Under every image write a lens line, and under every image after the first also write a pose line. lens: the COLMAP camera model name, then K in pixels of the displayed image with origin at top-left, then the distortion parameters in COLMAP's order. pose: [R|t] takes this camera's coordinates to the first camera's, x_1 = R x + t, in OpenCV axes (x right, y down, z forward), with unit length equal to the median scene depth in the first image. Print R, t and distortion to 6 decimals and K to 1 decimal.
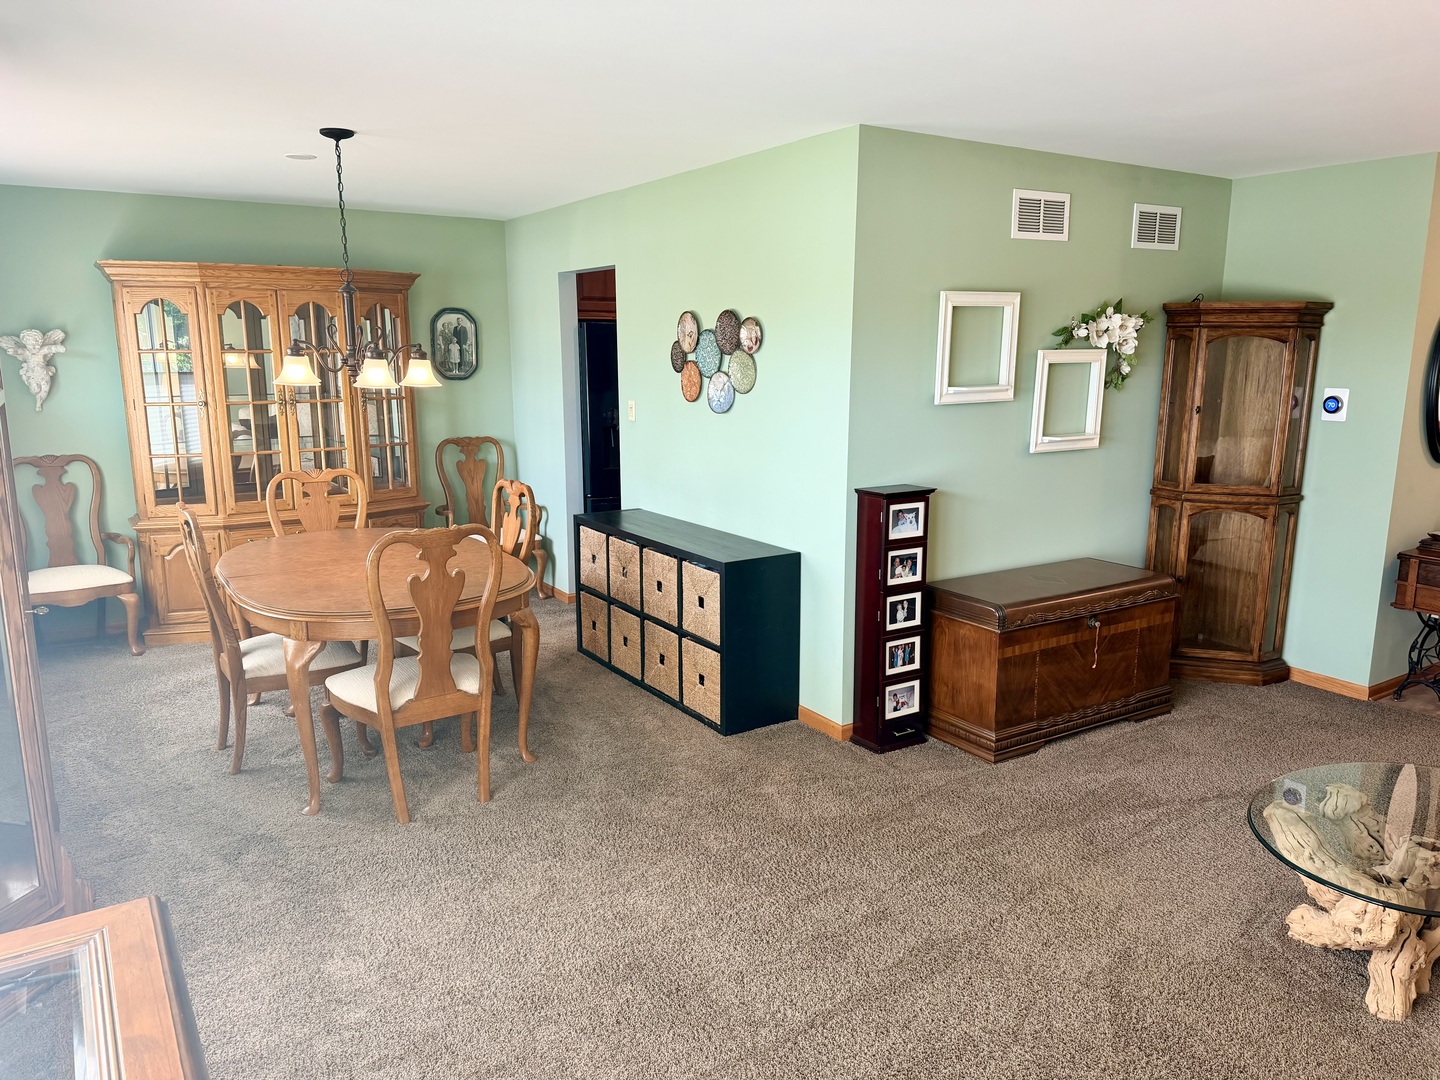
lens RADIAL K [[1002.8, 0, 715.4], [0, 1002.8, 542.9], [0, 0, 1]] dist [0.077956, -0.092734]
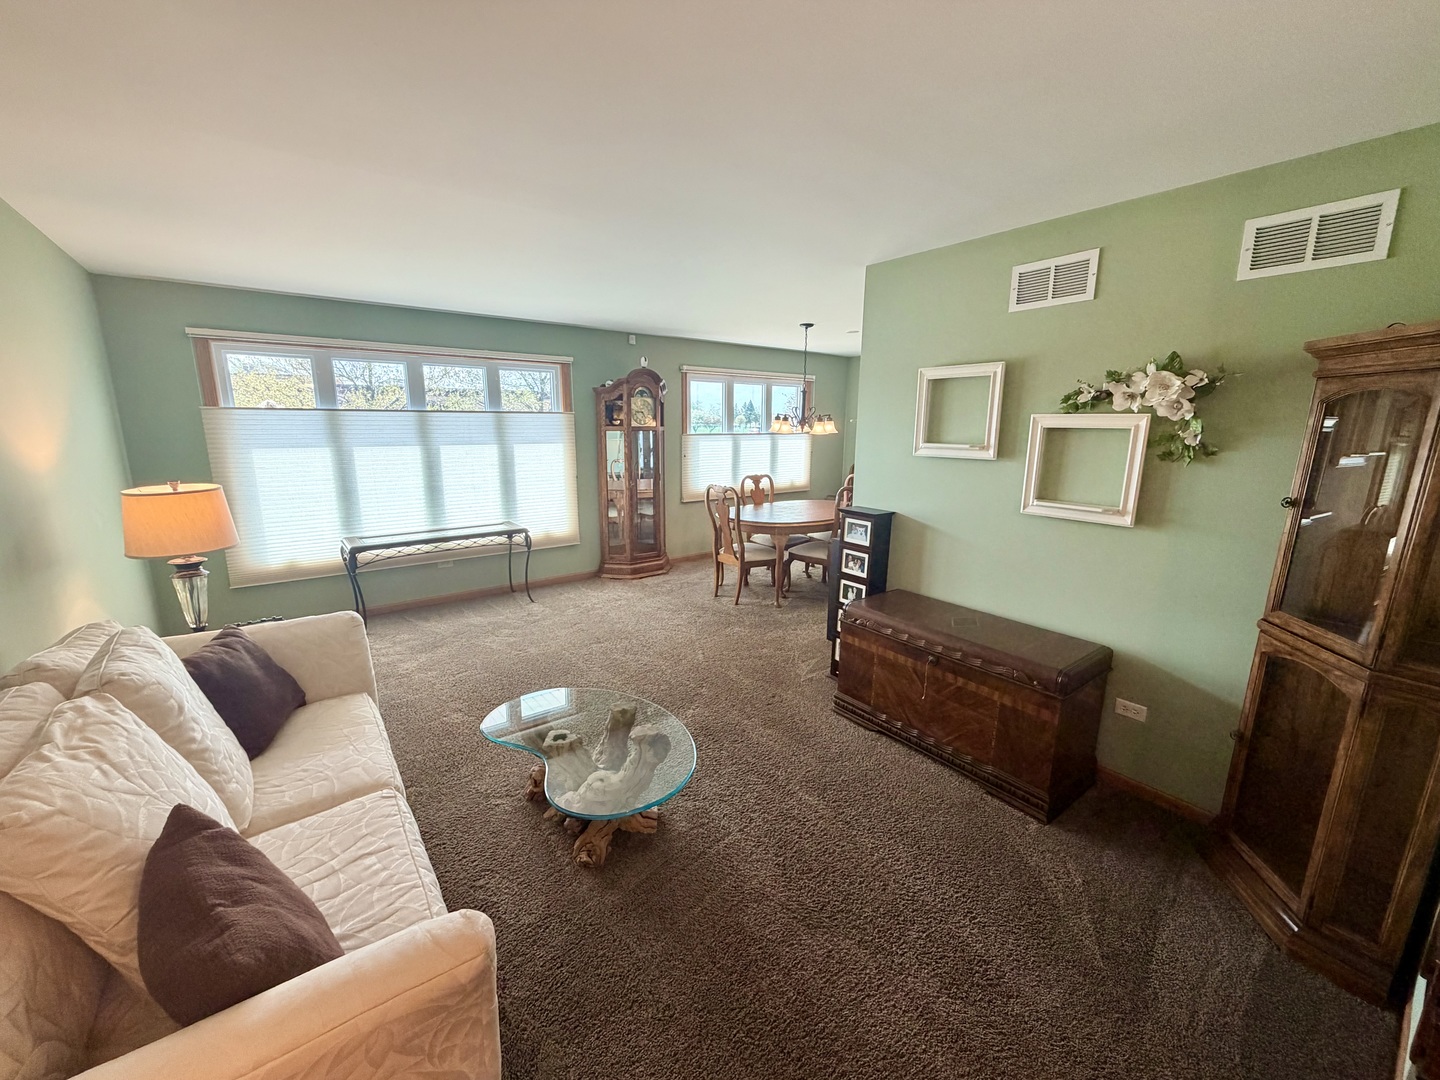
lens RADIAL K [[575.7, 0, 715.5], [0, 575.7, 542.9], [0, 0, 1]] dist [0.000512, 0.000082]
pose [[0.087304, 0.205846, -0.974682, 0.948718], [-0.199248, 0.962256, 0.185374, -0.115883], [0.976052, 0.178019, 0.125023, 0.674152]]
